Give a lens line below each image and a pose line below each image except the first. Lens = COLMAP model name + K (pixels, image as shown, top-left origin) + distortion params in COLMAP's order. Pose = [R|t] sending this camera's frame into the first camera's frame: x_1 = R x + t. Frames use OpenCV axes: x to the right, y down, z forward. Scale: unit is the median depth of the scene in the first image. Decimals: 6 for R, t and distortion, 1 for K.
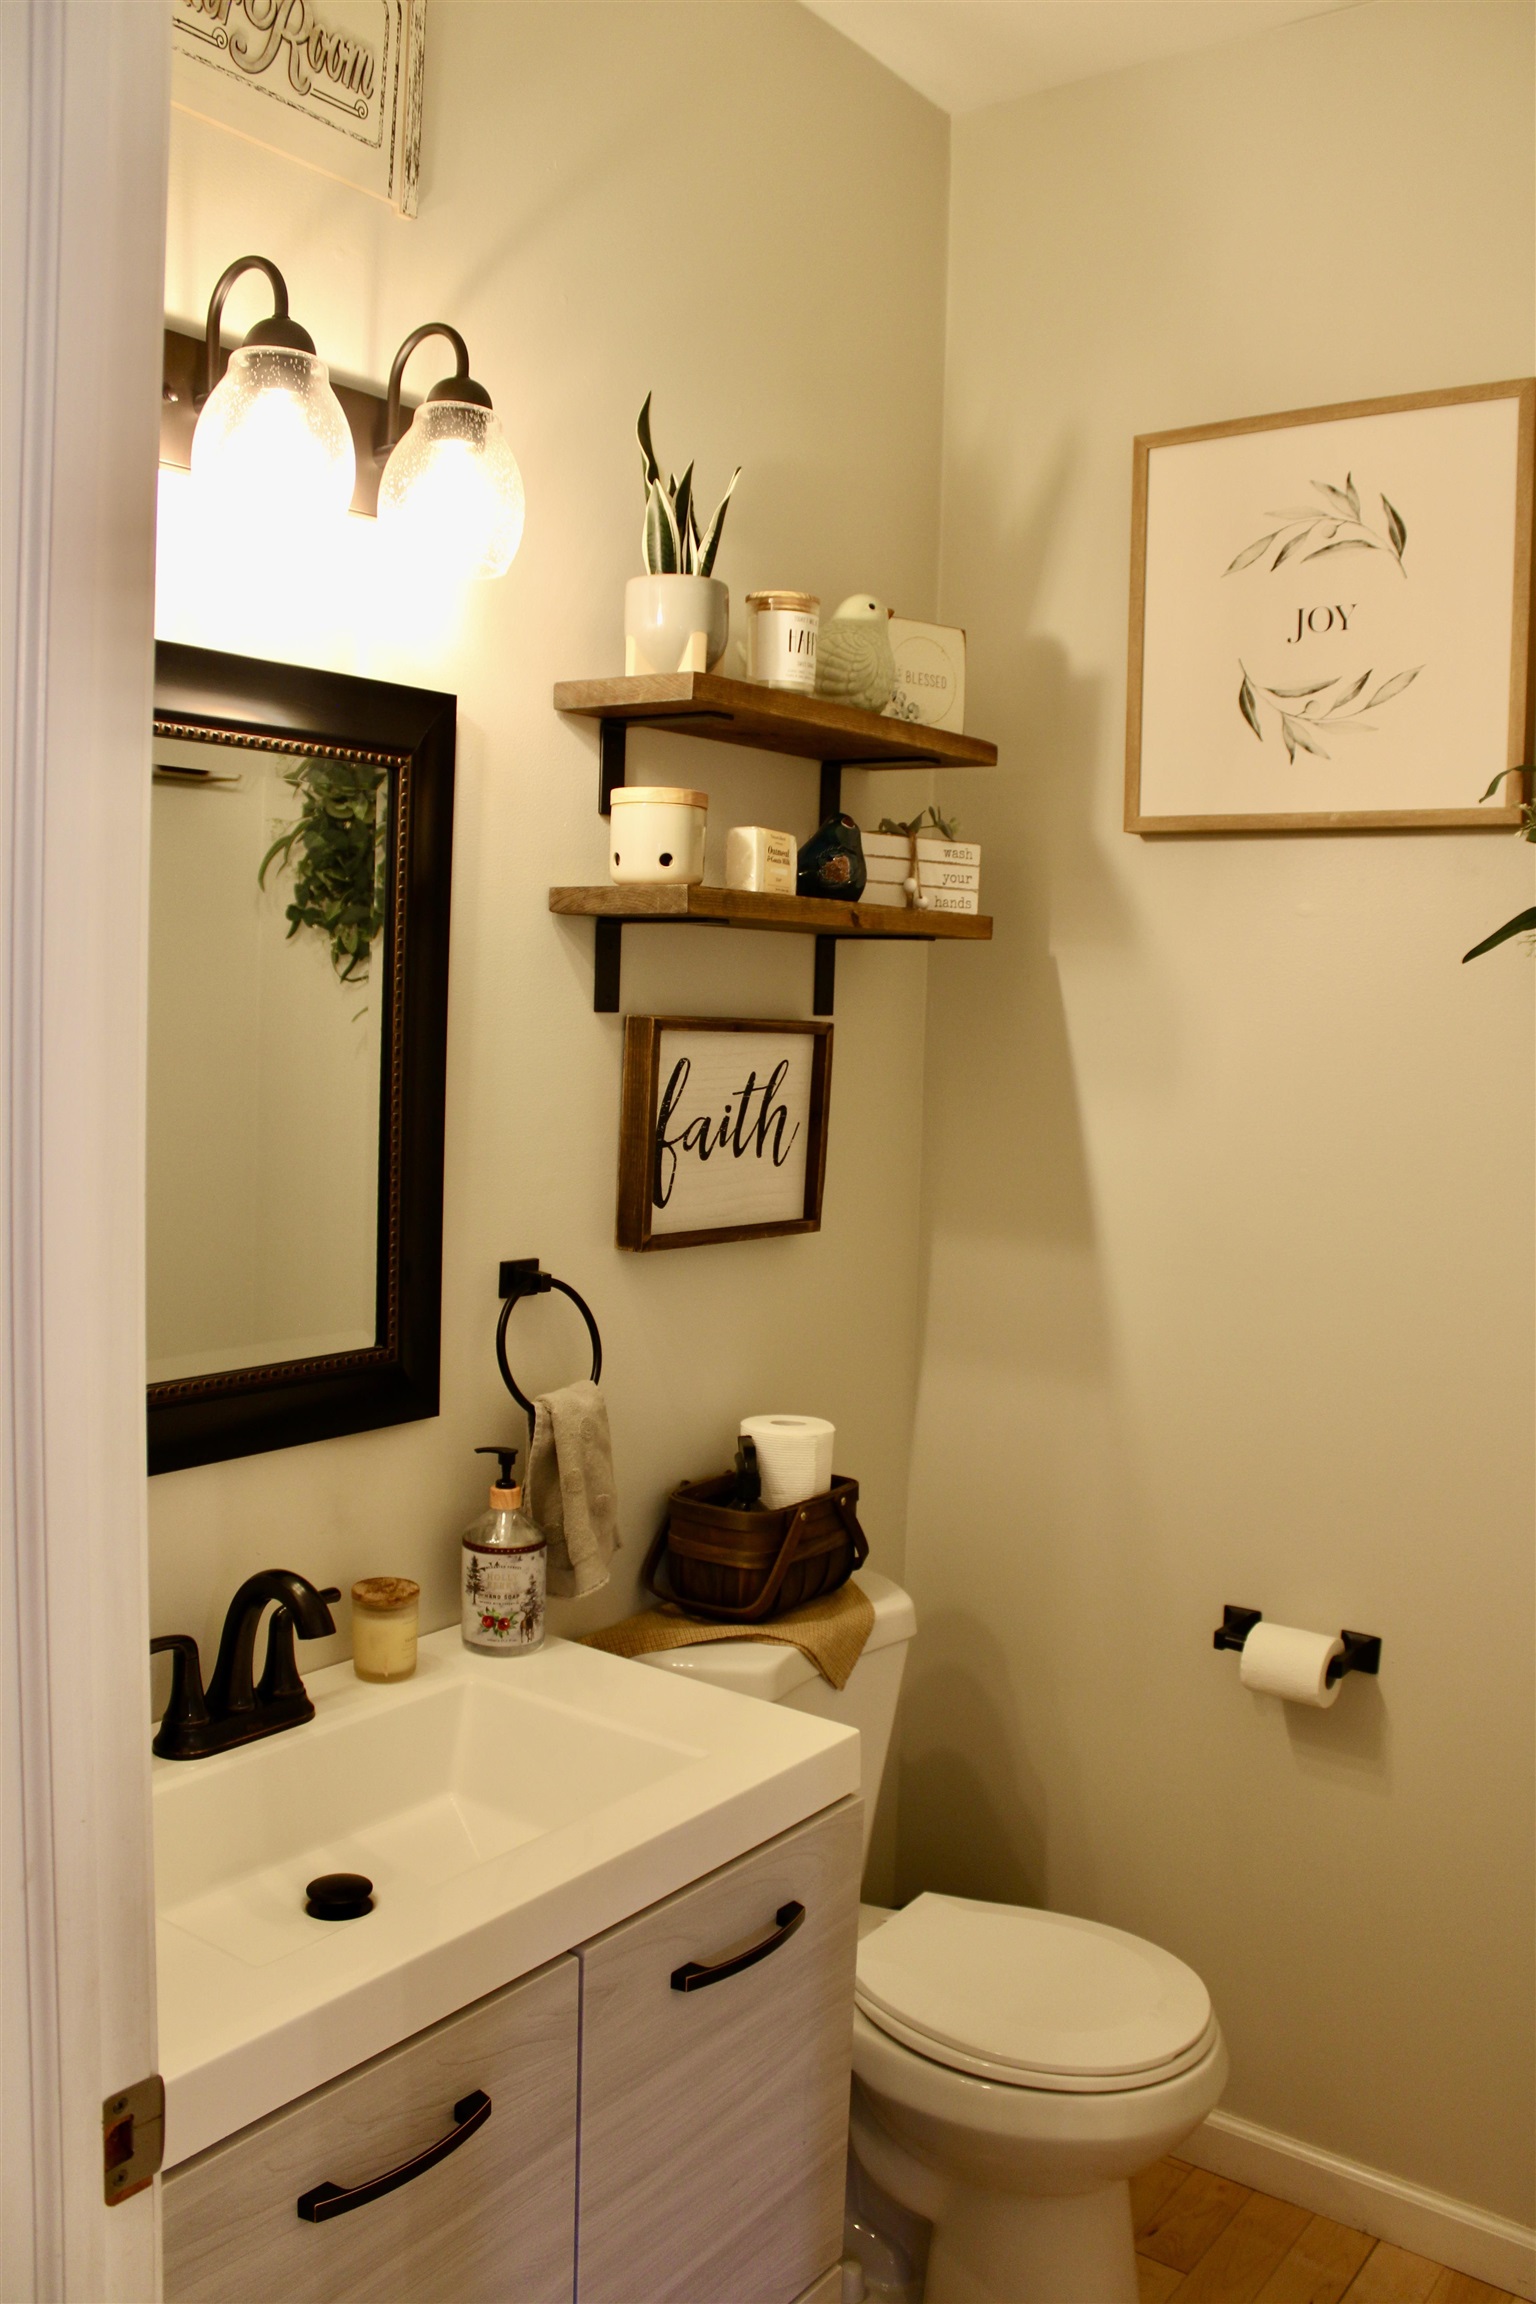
lens RADIAL K [[1936.5, 0, 768.2], [0, 1936.5, 1151.6], [0, 0, 1]] dist [-0.072550, -0.004233]
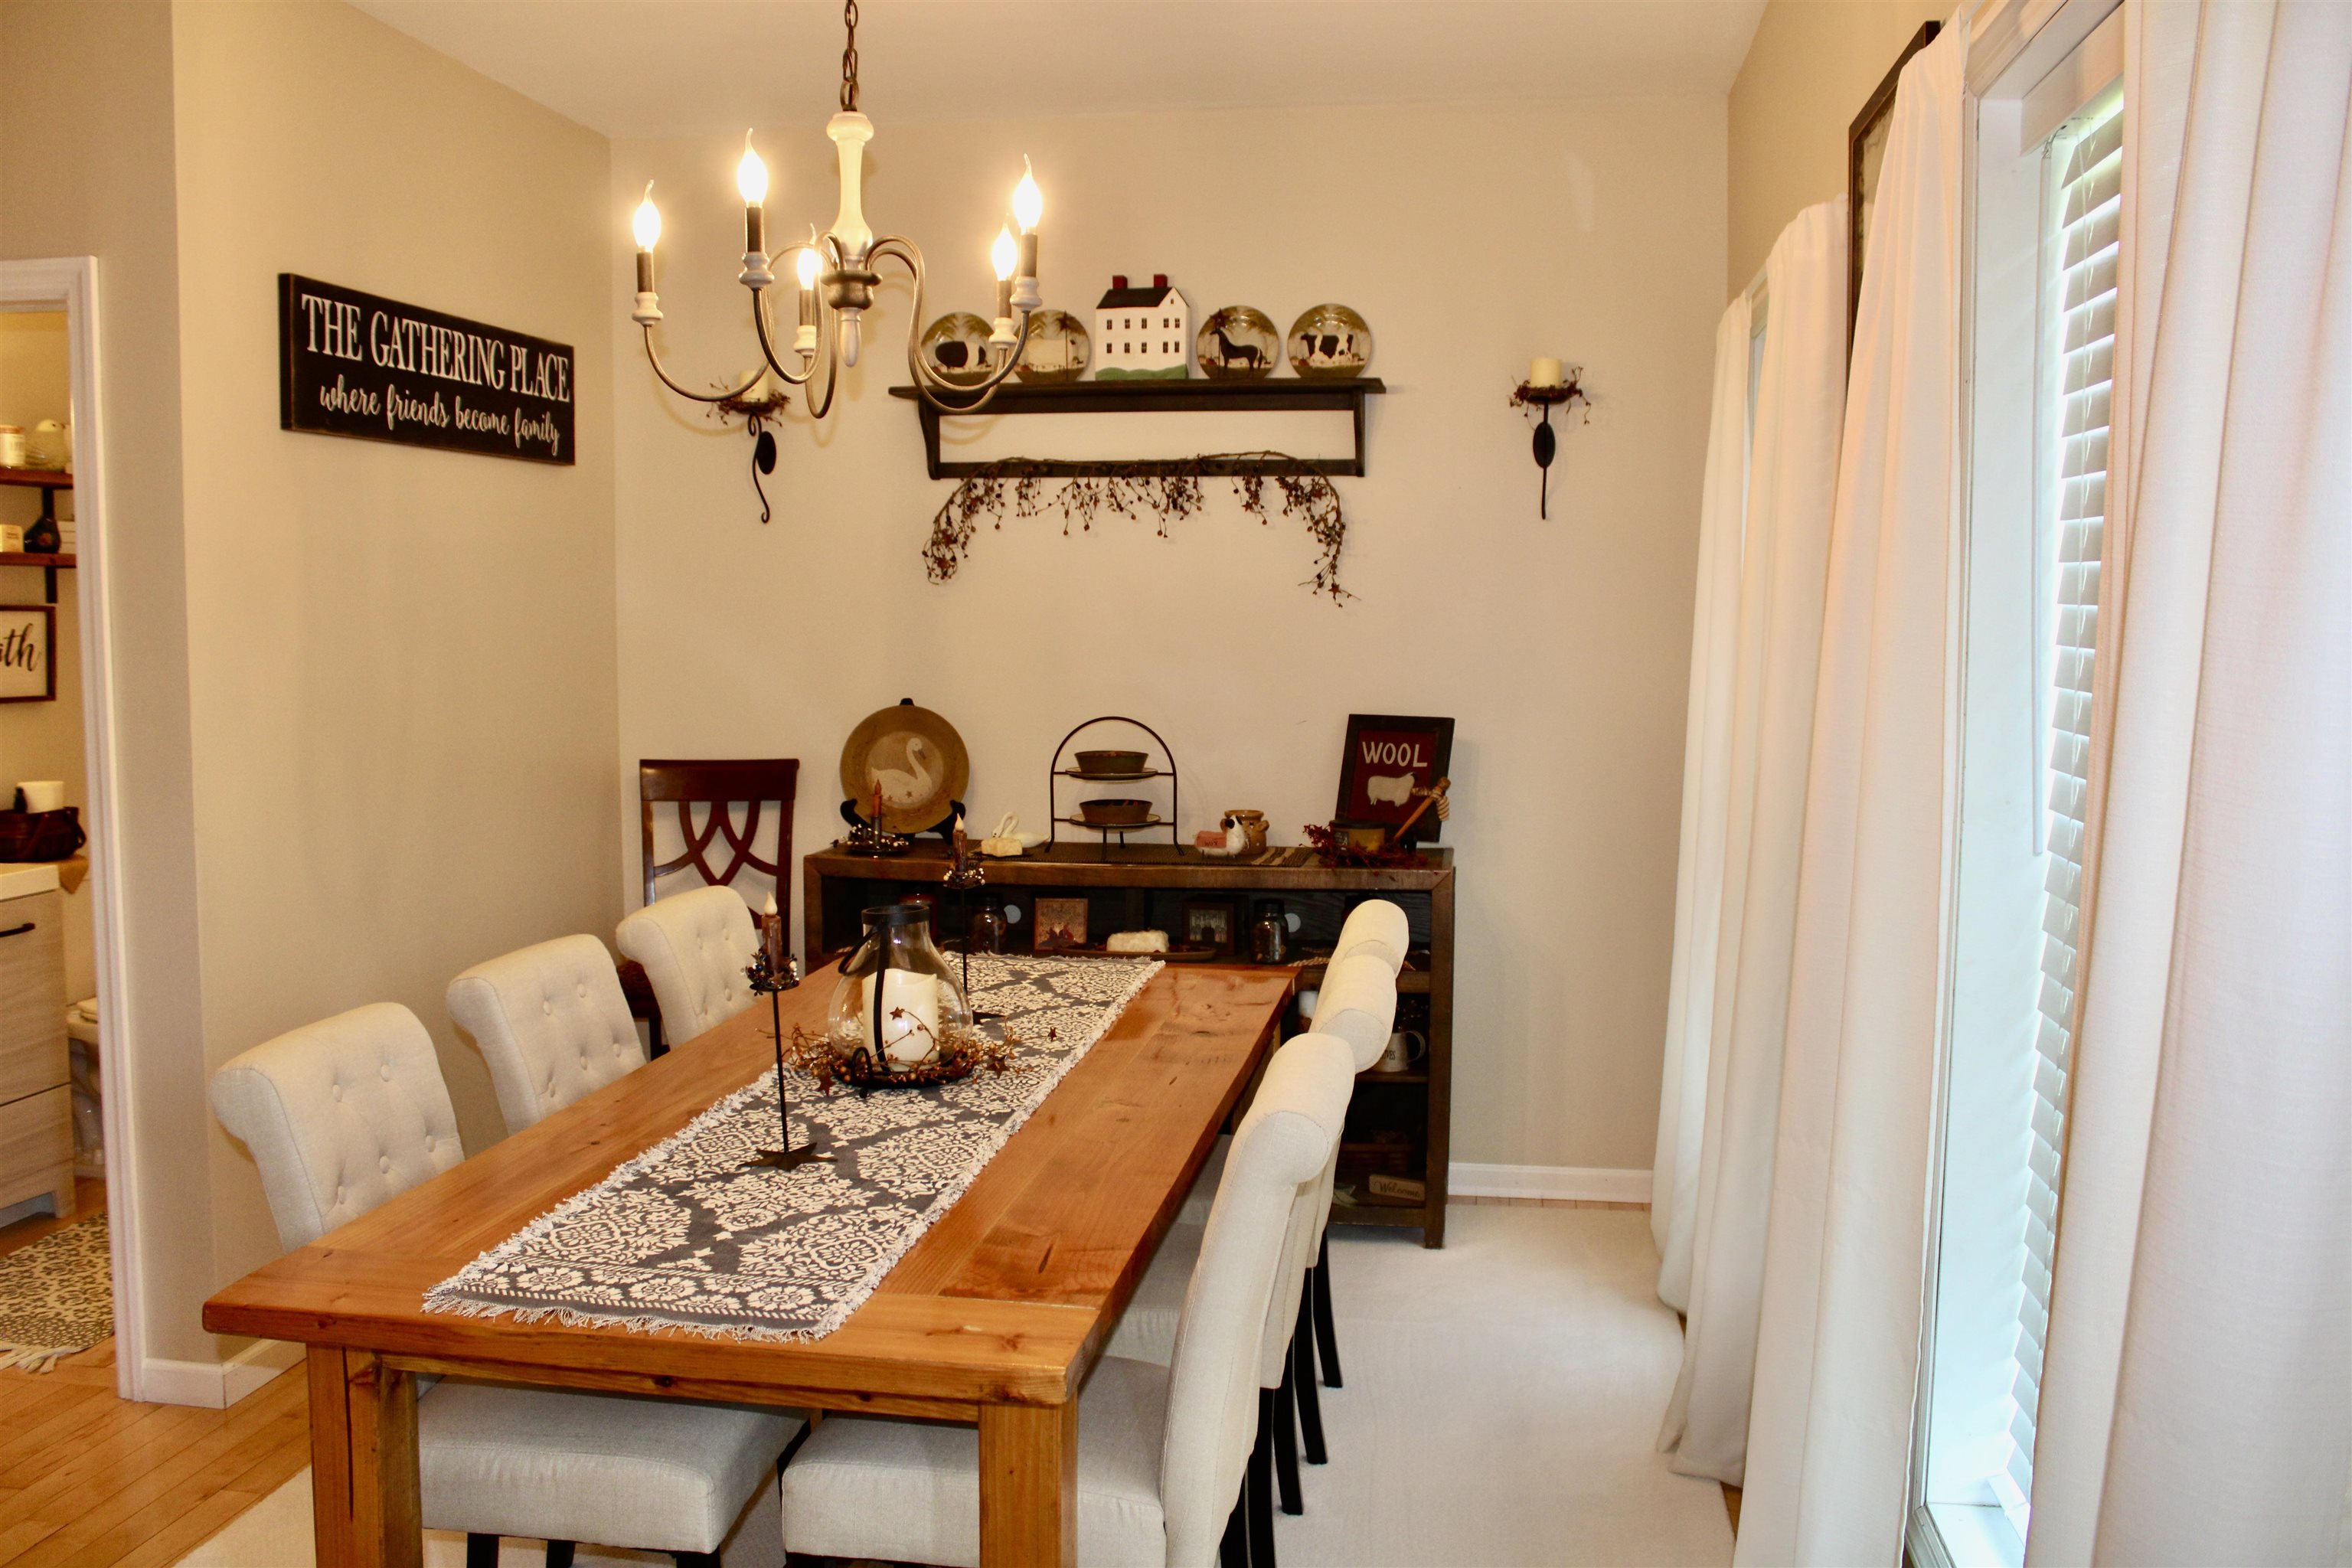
lens RADIAL K [[1976.8, 0, 1173.0], [0, 1976.8, 789.2], [0, 0, 1]] dist [-0.072550, -0.004233]
pose [[0.898538, -0.069743, 0.433319, 0.221753], [0.058830, 0.997523, 0.038561, 0.138003], [-0.434935, -0.009156, 0.900415, -1.602796]]
